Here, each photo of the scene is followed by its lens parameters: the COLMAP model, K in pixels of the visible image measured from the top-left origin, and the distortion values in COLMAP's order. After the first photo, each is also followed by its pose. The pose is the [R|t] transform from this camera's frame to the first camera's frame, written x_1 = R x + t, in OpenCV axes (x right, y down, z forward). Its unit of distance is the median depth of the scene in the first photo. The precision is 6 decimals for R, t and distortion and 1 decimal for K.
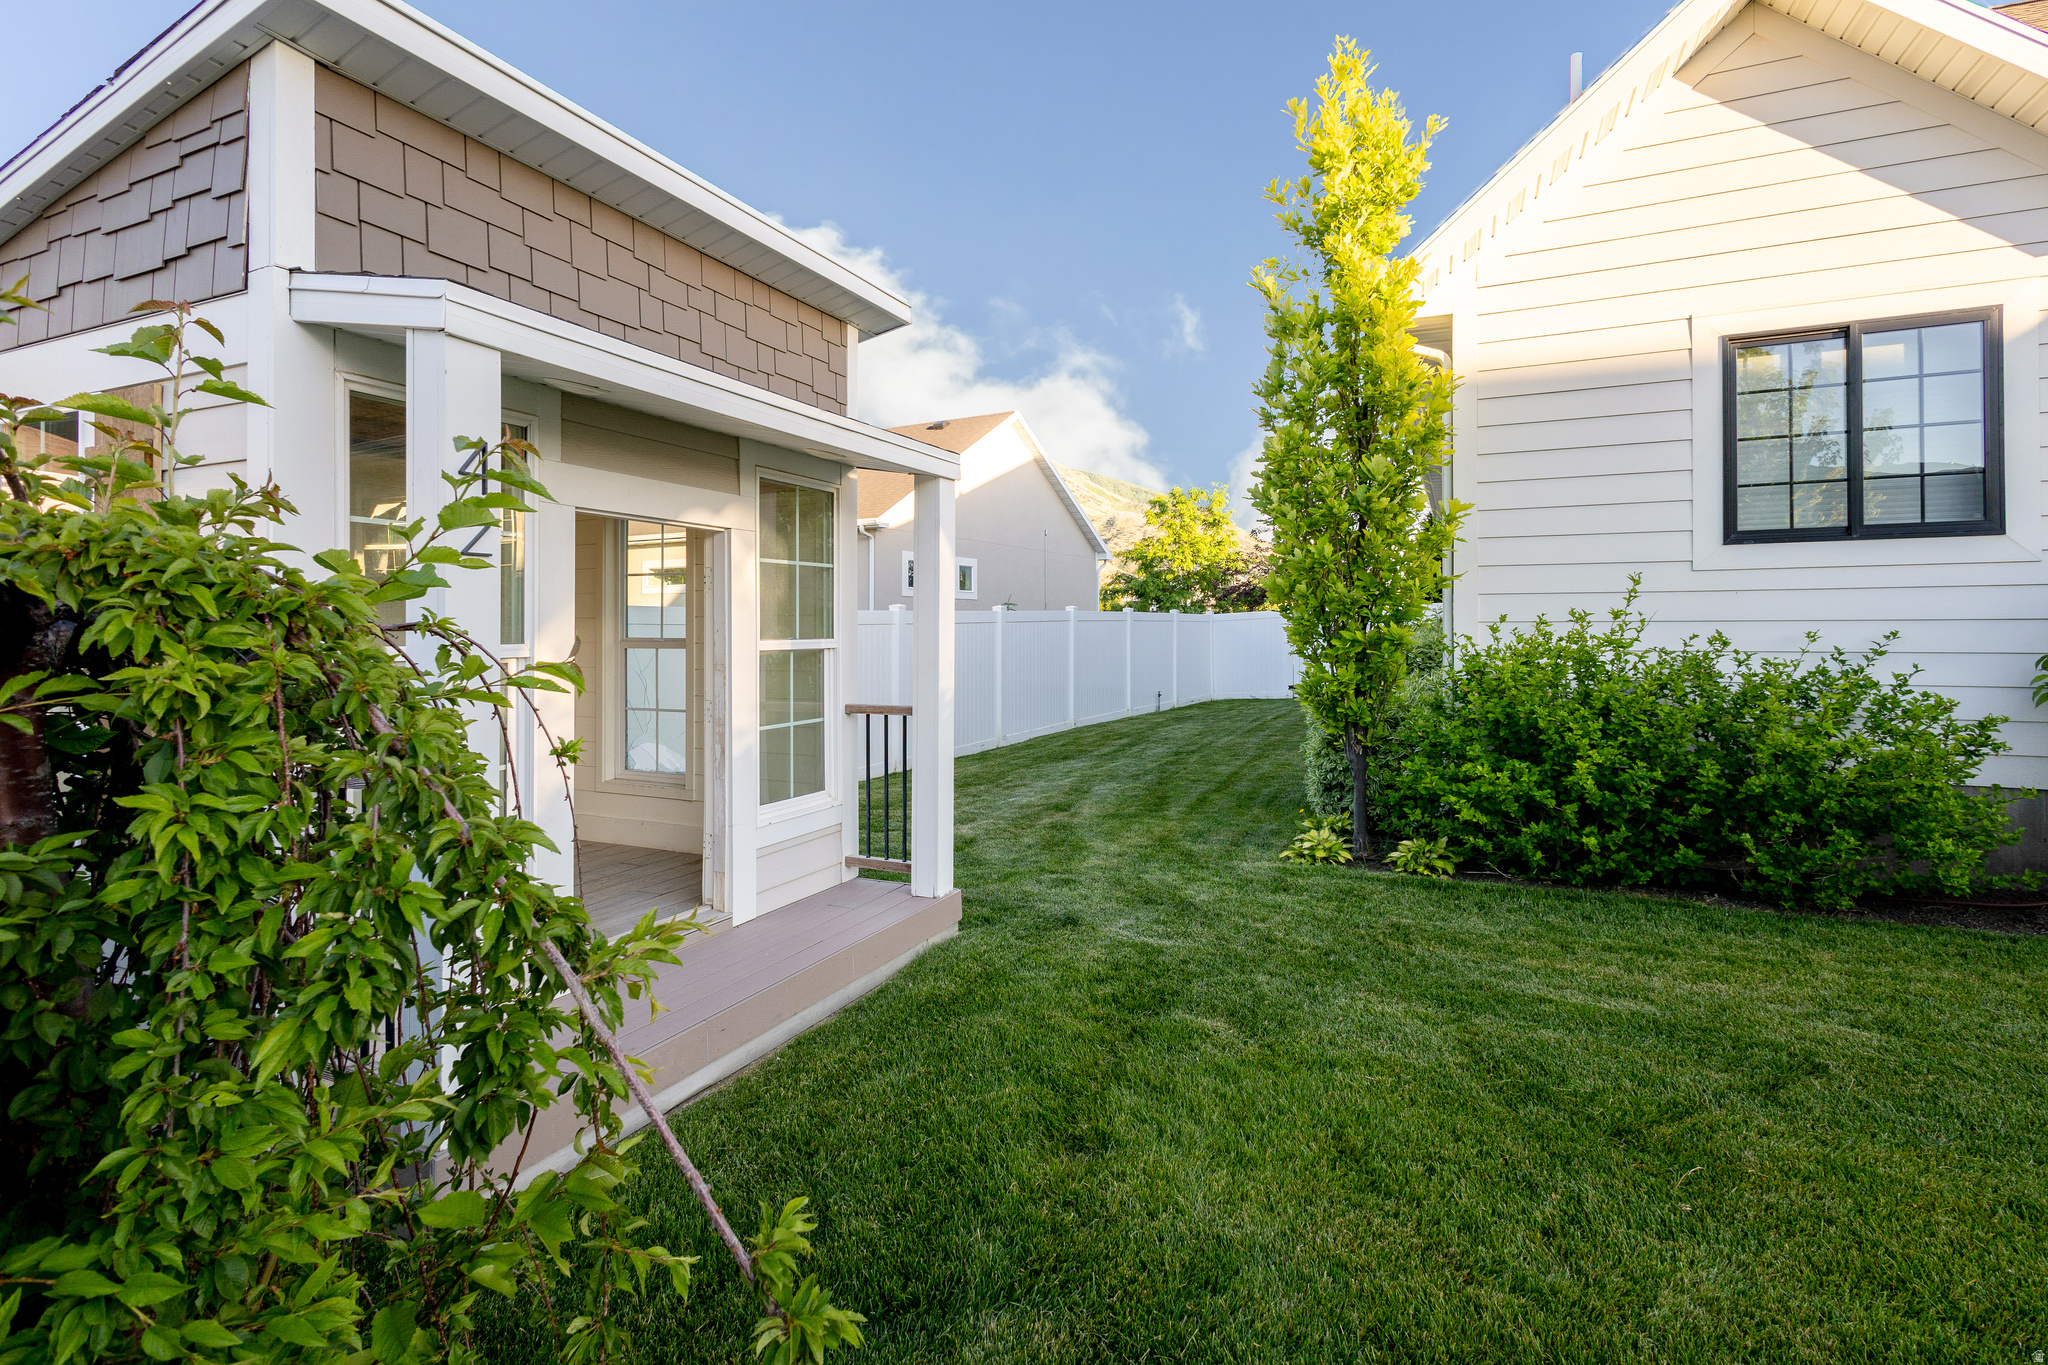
lens RADIAL K [[952.9, 0, 1025.7], [0, 952.9, 624.3], [0, 0, 1]] dist [0.000797, 0.000109]
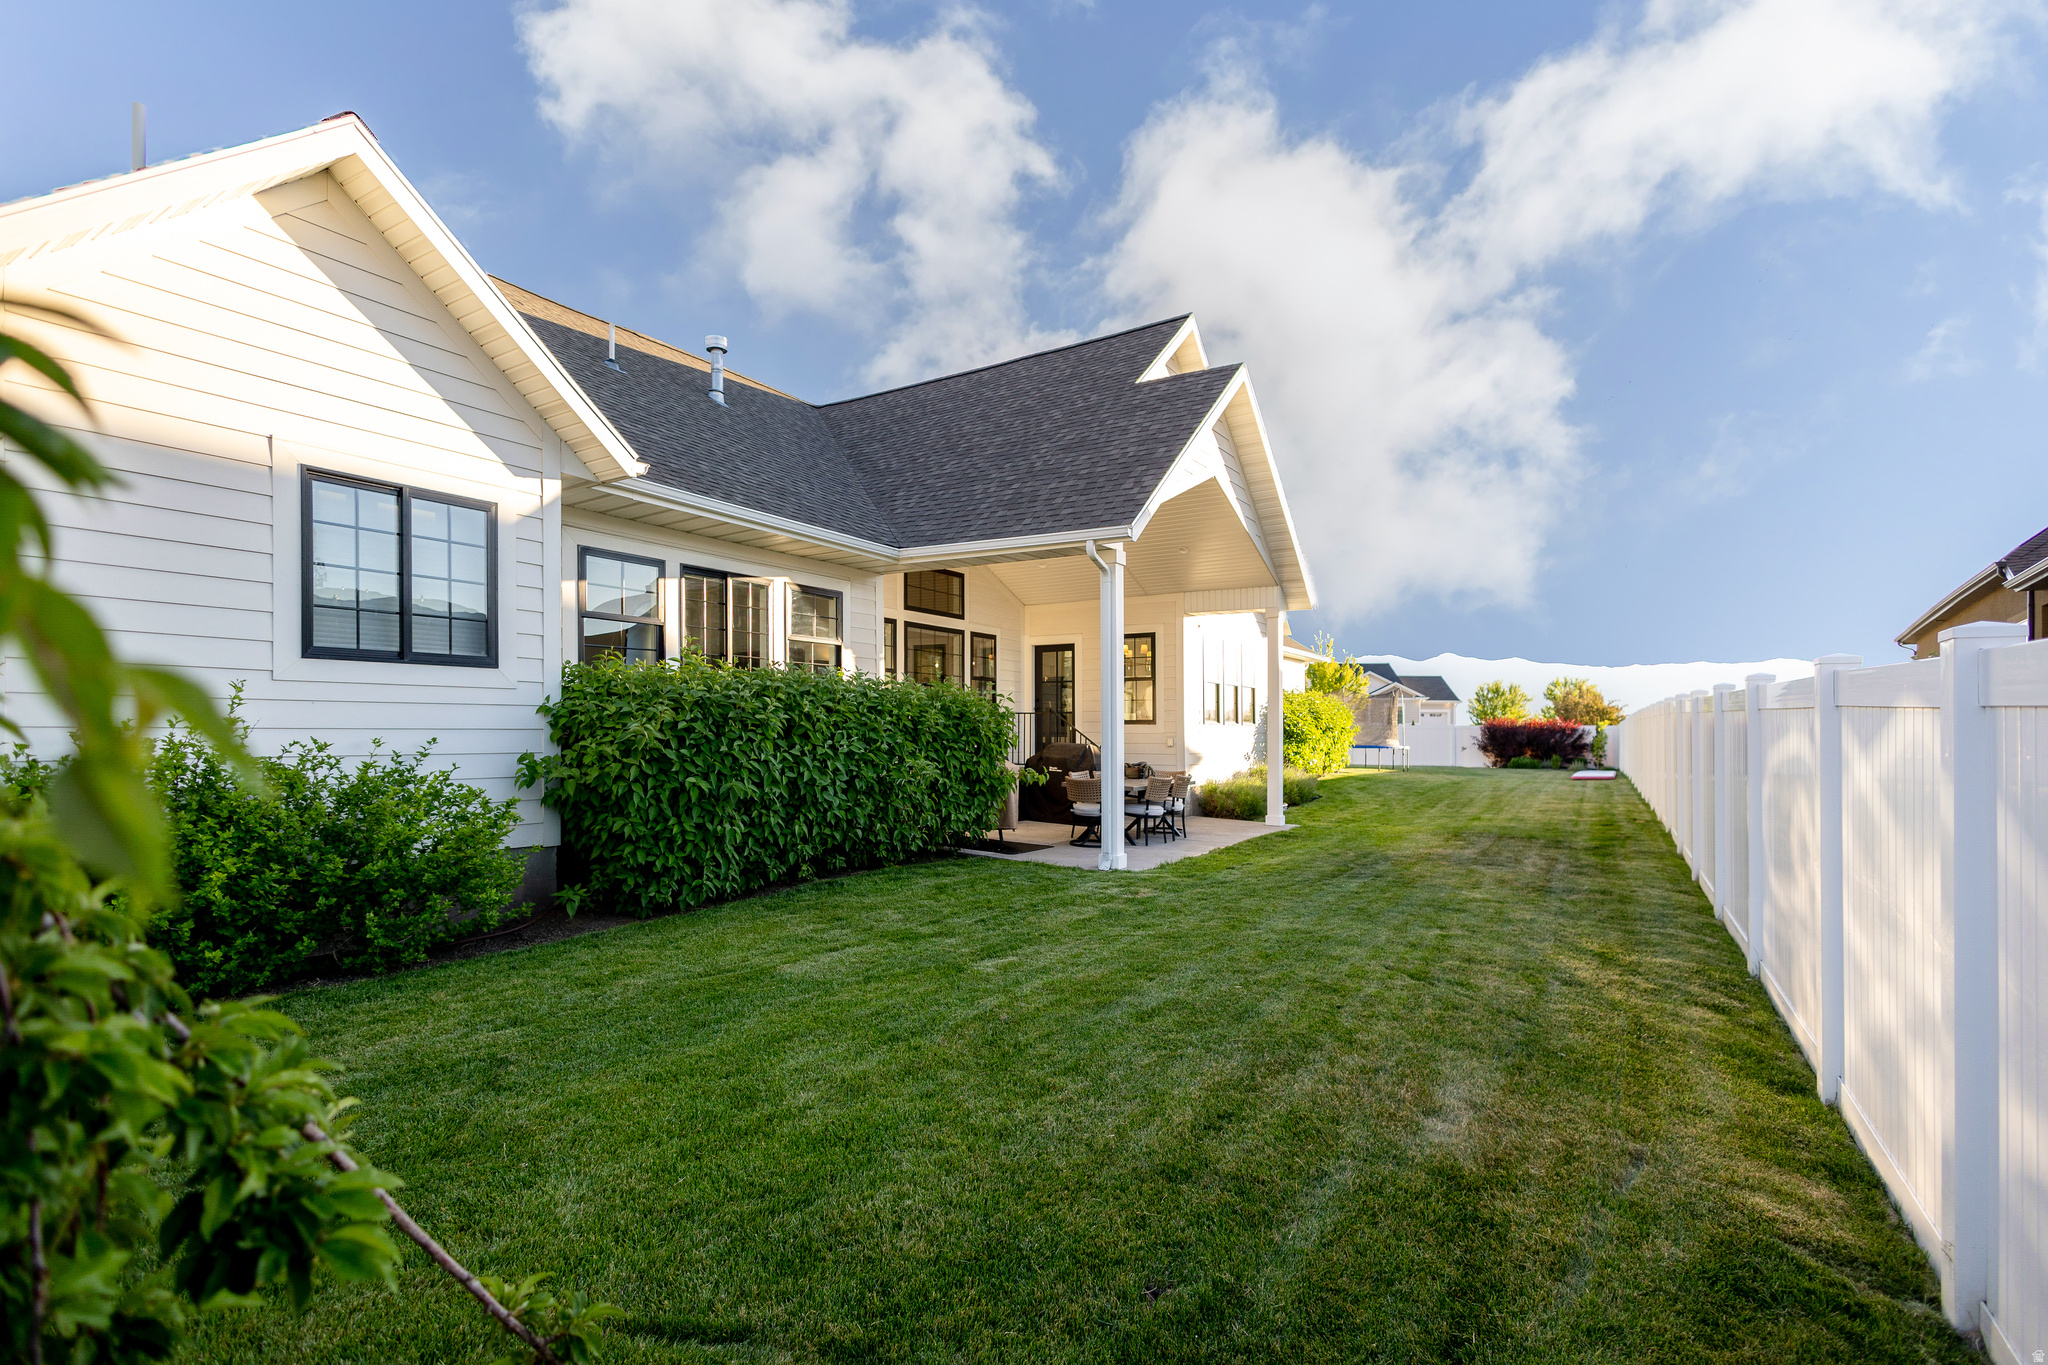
lens RADIAL K [[942.0, 0, 1023.3], [0, 942.0, 729.8], [0, 0, 1]] dist [0.001172, -0.012169]
pose [[0.134518, 0.006600, 0.990889, -0.229742], [-0.004053, 0.999973, -0.006110, 0.000848], [-0.990903, -0.003194, 0.134541, 0.053899]]
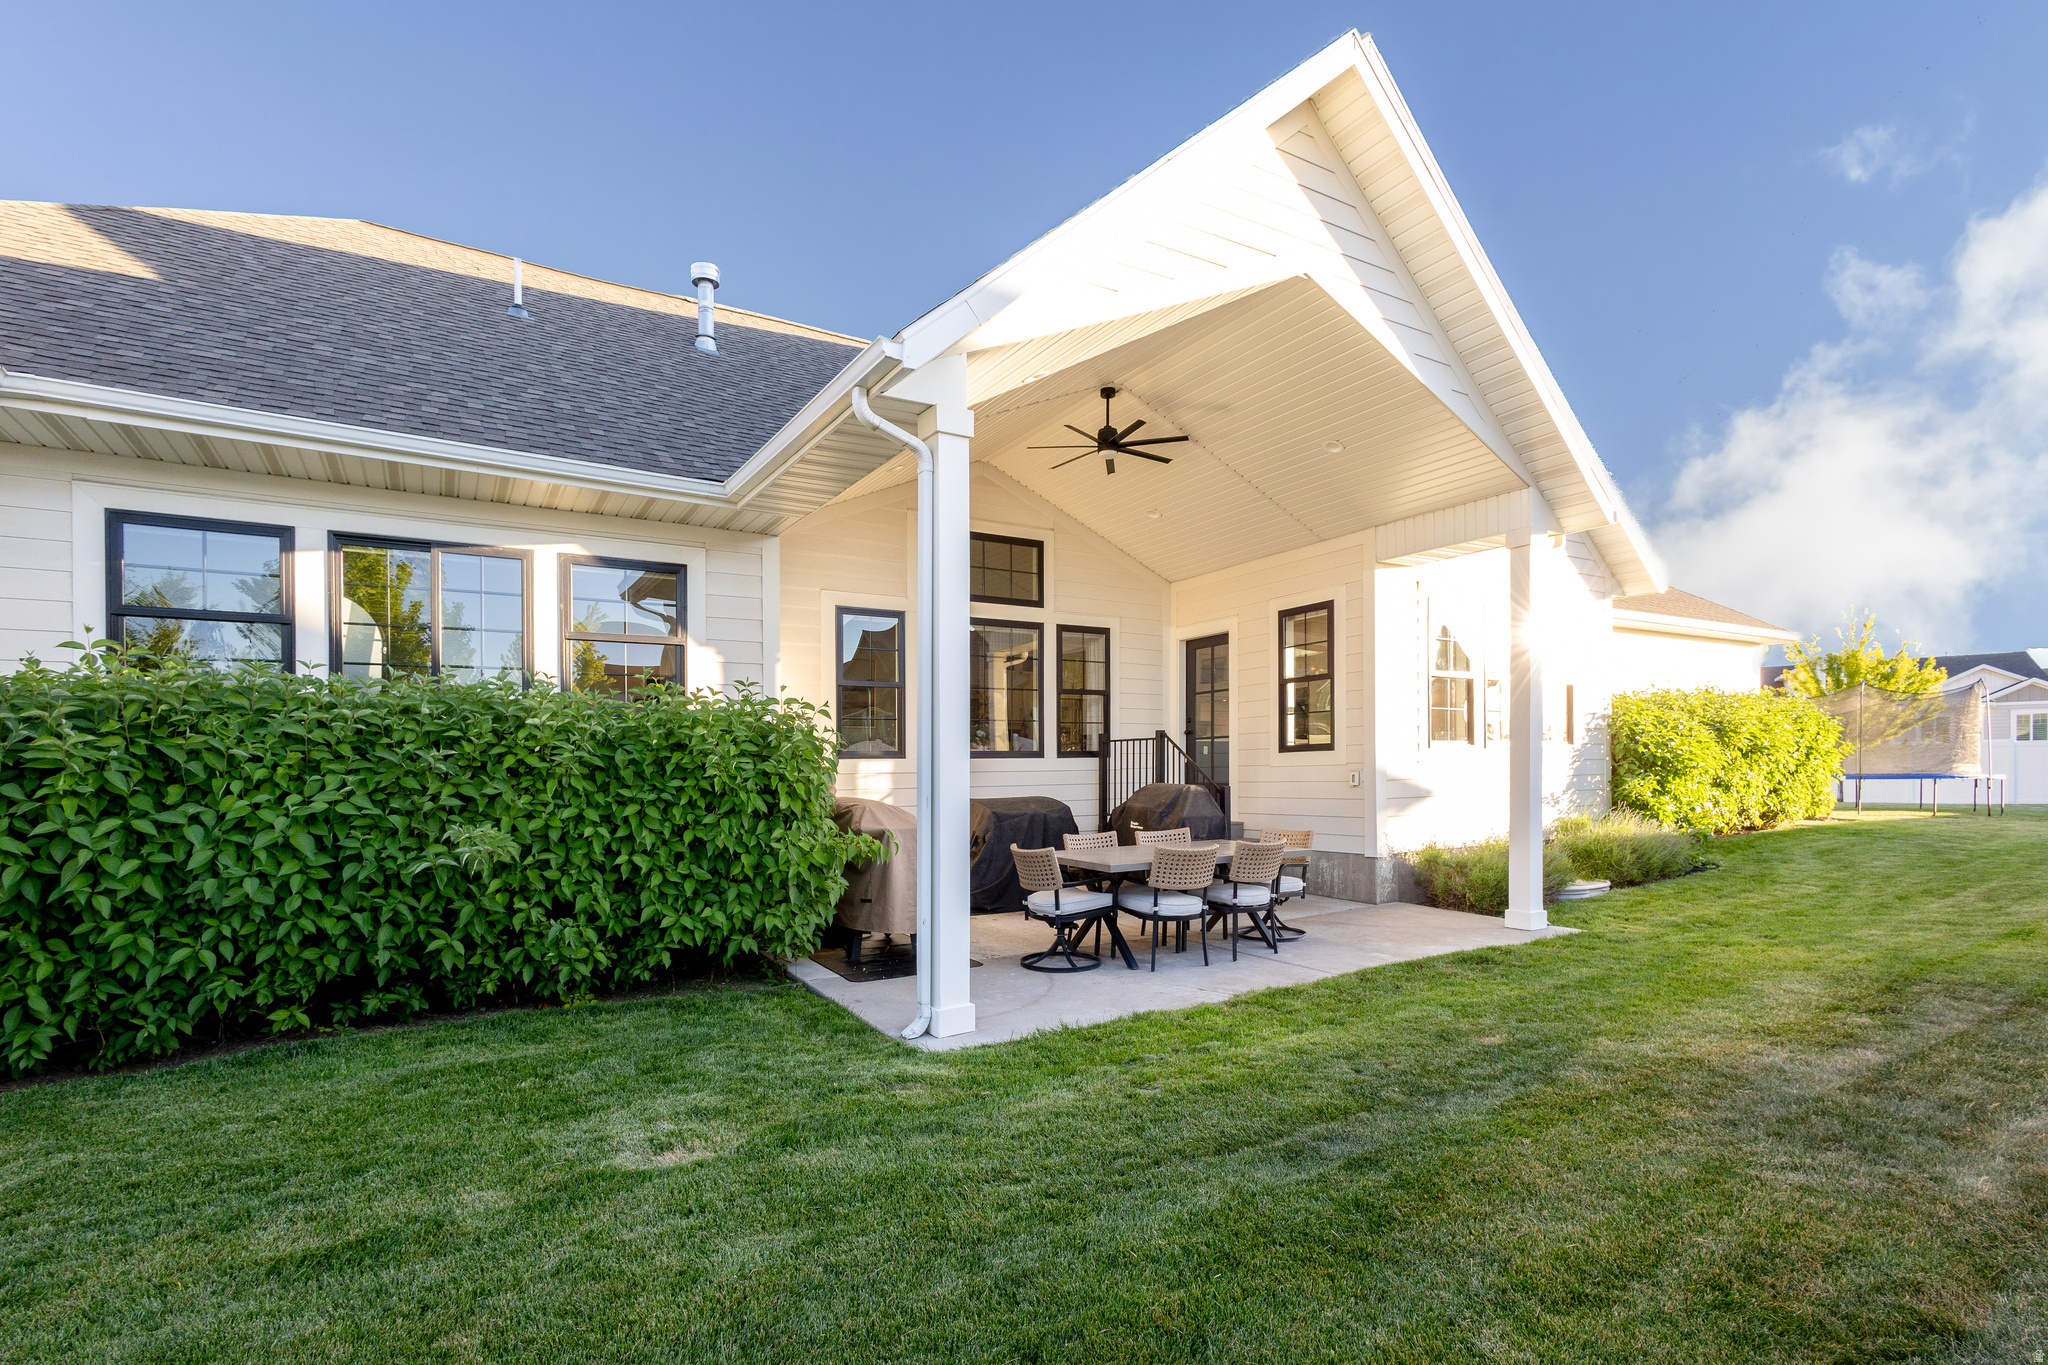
lens RADIAL K [[962.8, 0, 1023.3], [0, 962.8, 795.0], [0, 0, 1]] dist [0.000116, -0.000299]
pose [[0.544486, -0.024955, 0.838399, 0.758262], [0.015440, 0.999686, 0.019728, 0.005129], [-0.838628, 0.002203, 0.544700, -0.416148]]
